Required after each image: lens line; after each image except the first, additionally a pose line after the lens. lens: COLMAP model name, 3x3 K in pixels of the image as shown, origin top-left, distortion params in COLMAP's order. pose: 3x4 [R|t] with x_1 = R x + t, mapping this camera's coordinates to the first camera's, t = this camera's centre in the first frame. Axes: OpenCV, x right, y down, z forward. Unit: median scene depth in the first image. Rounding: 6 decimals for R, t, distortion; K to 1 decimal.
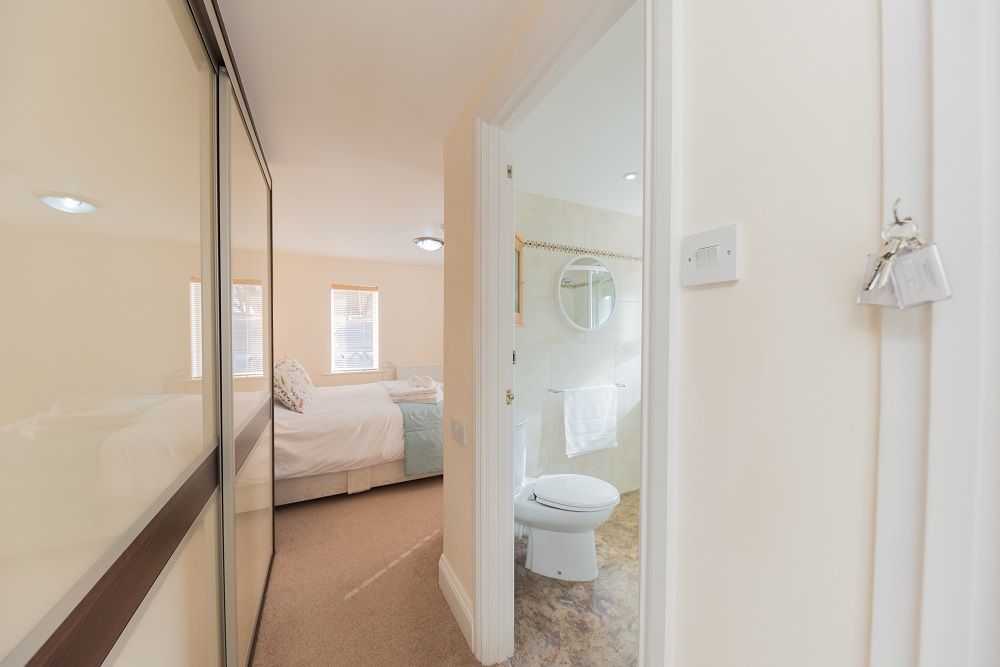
lens RADIAL K [[371.7, 0, 506.3], [0, 371.7, 338.2], [0, 0, 1]] dist [-0.003282, -0.000168]
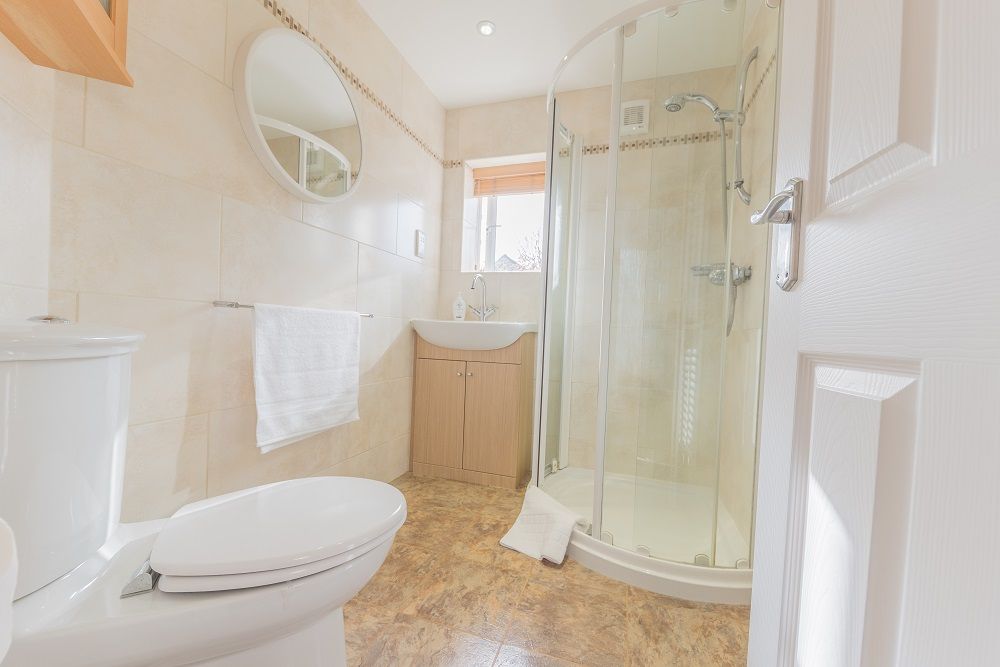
lens RADIAL K [[371.7, 0, 495.4], [0, 371.7, 343.3], [0, 0, 1]] dist [-0.003282, -0.000168]
pose [[0.715005, 0.021253, 0.698796, 0.048805], [-0.021187, 0.999737, -0.008727, 0.182241], [-0.698798, -0.008566, 0.715267, 0.466953]]
